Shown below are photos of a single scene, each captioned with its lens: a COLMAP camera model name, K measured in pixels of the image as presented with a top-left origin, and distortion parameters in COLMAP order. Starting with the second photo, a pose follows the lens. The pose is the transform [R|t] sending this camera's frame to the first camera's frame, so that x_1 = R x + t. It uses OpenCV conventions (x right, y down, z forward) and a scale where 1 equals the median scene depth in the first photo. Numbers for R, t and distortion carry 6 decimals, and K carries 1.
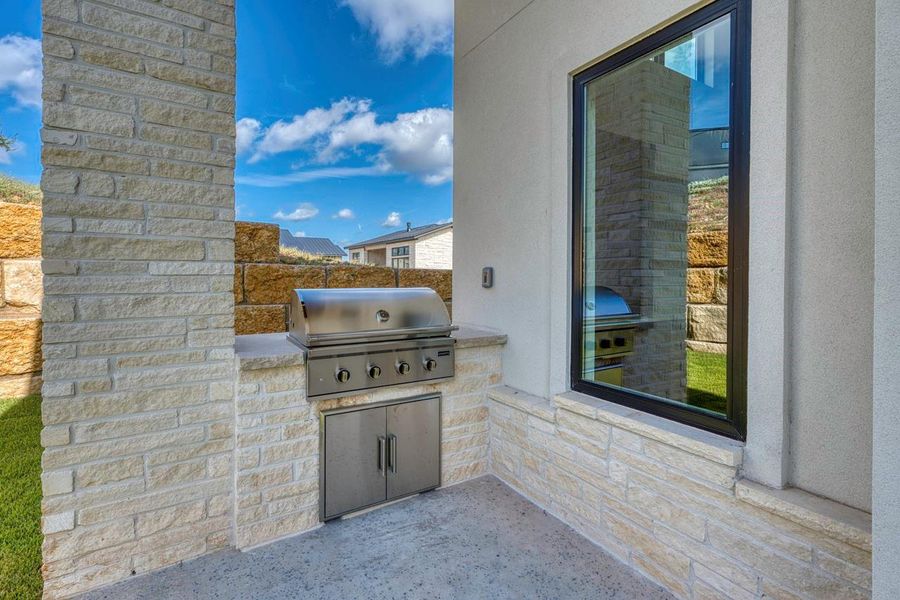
lens RADIAL K [[432.1, 0, 453.0], [0, 432.1, 287.8], [0, 0, 1]] dist [-0.000207, 0.000150]
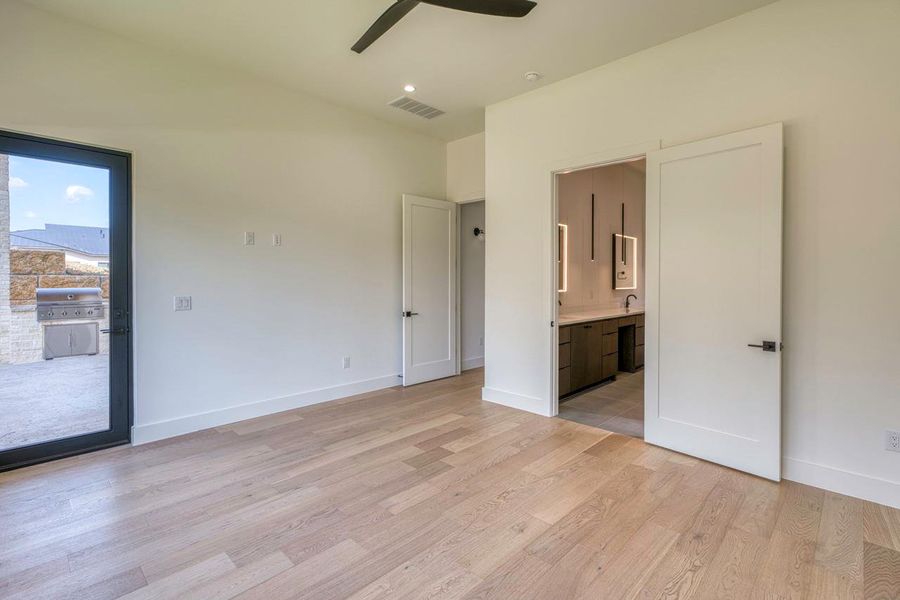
lens RADIAL K [[421.9, 0, 457.3], [0, 421.9, 294.4], [0, 0, 1]] dist [-0.001970, 0.000532]
pose [[0.965059, -0.010149, 0.261838, 1.636705], [0.007200, 0.999899, 0.012218, 0.027543], [-0.261935, -0.009905, 0.965035, -2.518075]]
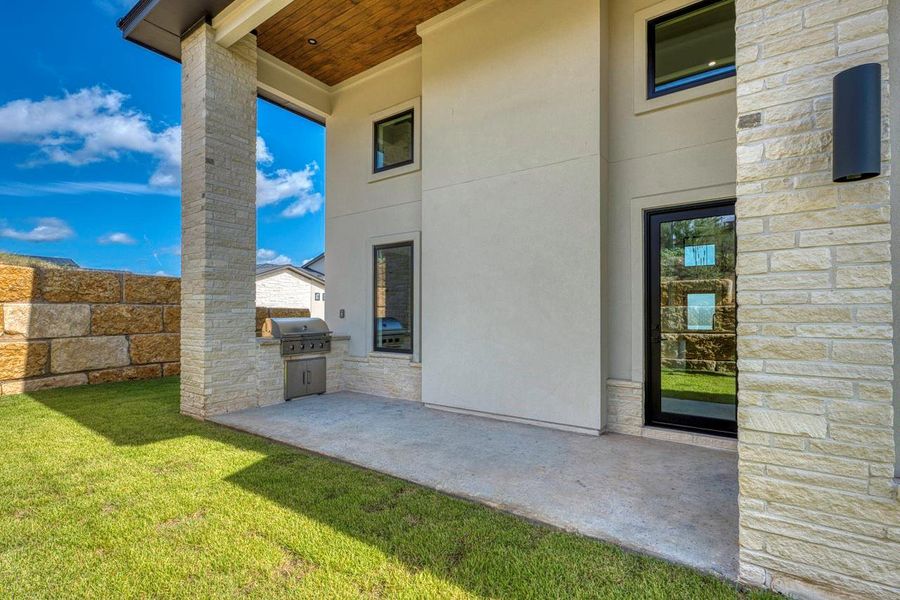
lens RADIAL K [[422.7, 0, 456.2], [0, 422.7, 302.2], [0, 0, 1]] dist [0.003179, -0.000654]
pose [[0.920487, 0.006794, 0.390714, -0.307712], [0.013622, 0.998683, -0.049457, 0.046195], [-0.390536, 0.050847, 0.919182, -1.725487]]
